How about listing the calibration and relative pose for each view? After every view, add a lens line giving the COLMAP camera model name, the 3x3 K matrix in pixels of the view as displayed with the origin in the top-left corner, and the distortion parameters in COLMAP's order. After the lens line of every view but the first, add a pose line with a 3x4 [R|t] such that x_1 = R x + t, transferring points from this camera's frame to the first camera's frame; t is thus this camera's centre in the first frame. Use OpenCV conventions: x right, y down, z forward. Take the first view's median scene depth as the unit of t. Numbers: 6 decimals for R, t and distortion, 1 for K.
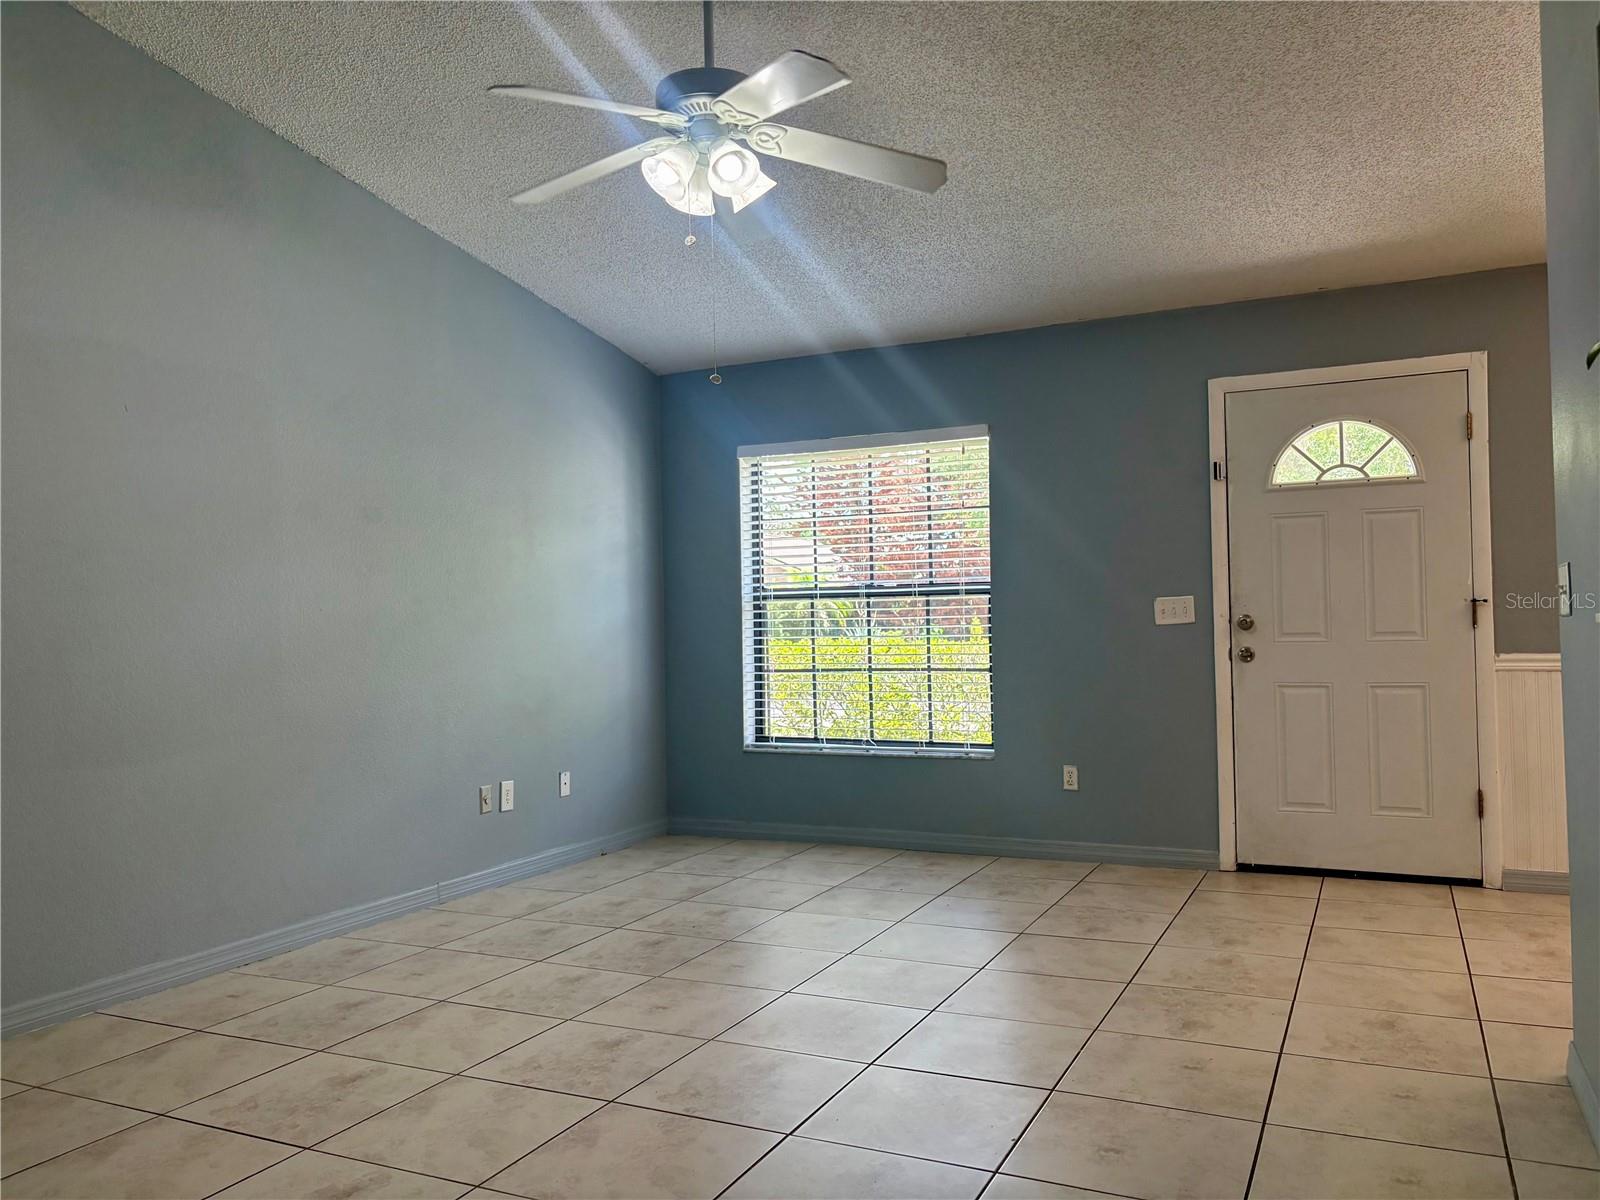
lens RADIAL K [[1137.6, 0, 833.0], [0, 1137.6, 603.9], [0, 0, 1]] dist [0.006070, 0.003429]
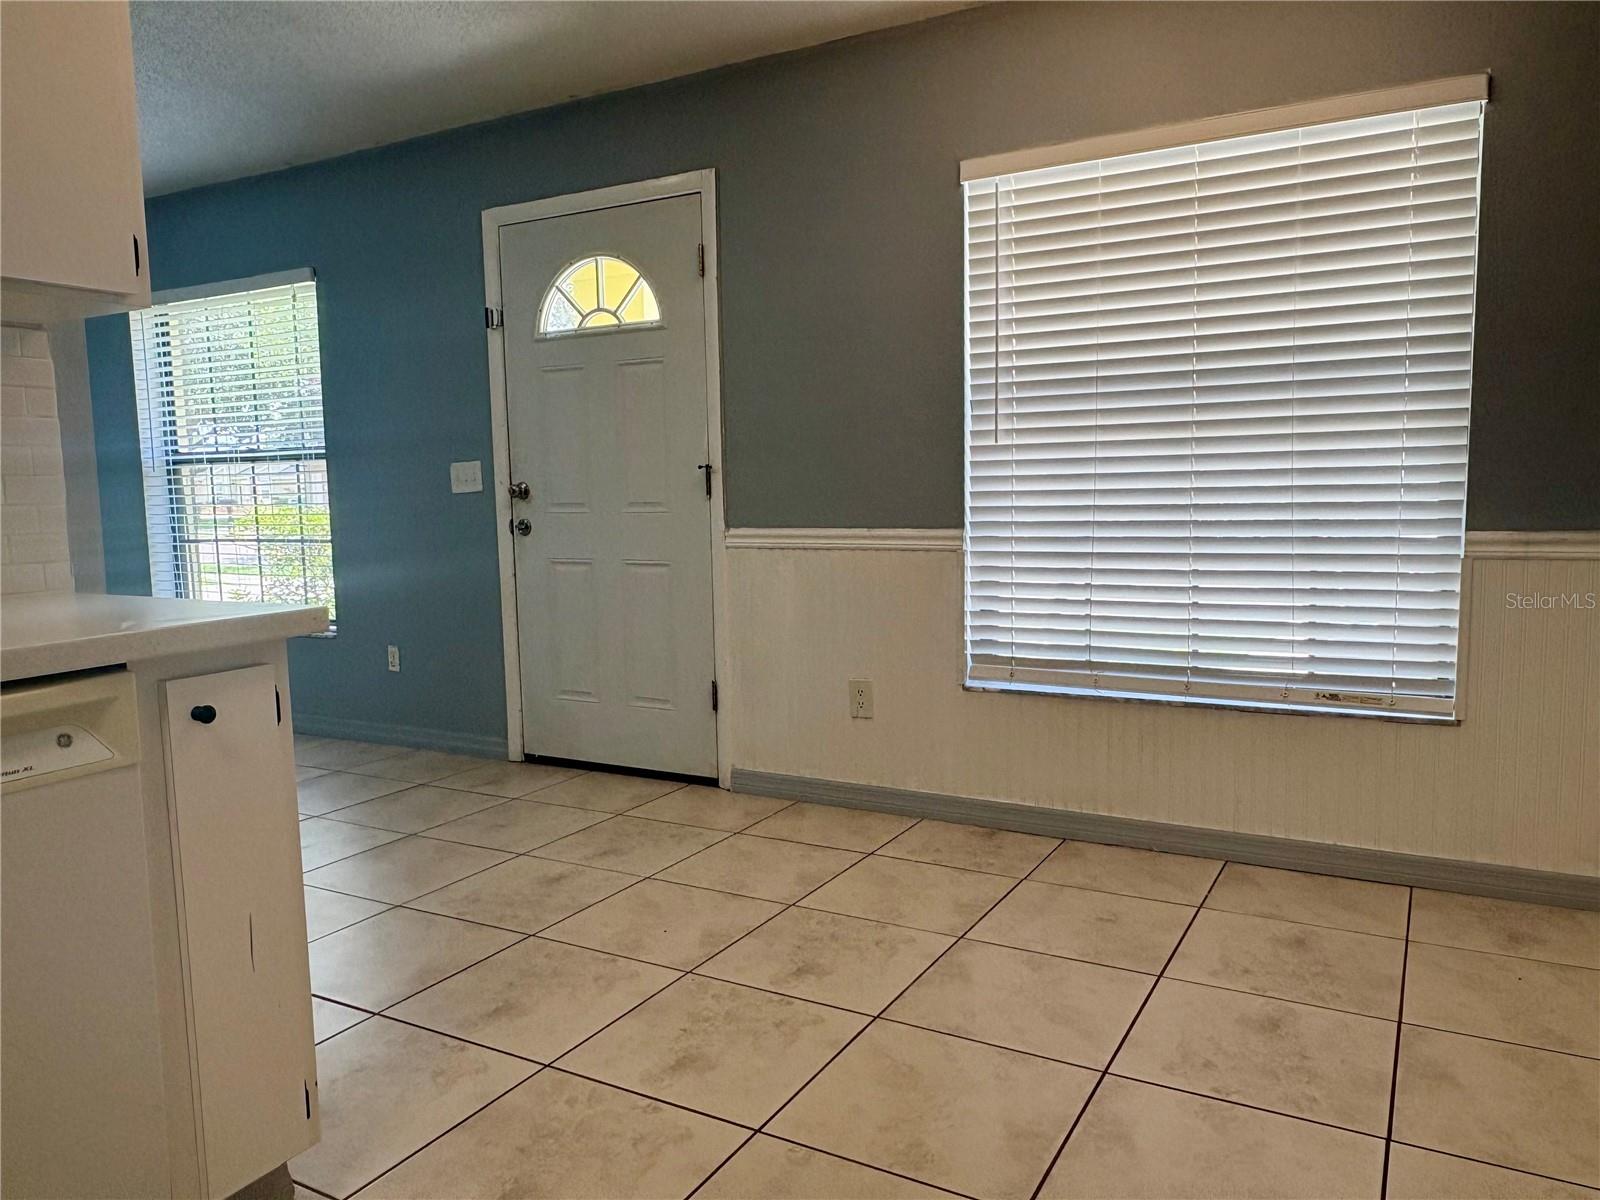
lens RADIAL K [[1167.1, 0, 794.7], [0, 1167.1, 594.9], [0, 0, 1]] dist [0.003564, 0.001748]
pose [[0.994592, -0.000565, -0.103858, 0.669856], [0.014493, 0.990956, 0.133406, -0.022404], [0.102843, -0.134190, 0.985605, 0.109492]]
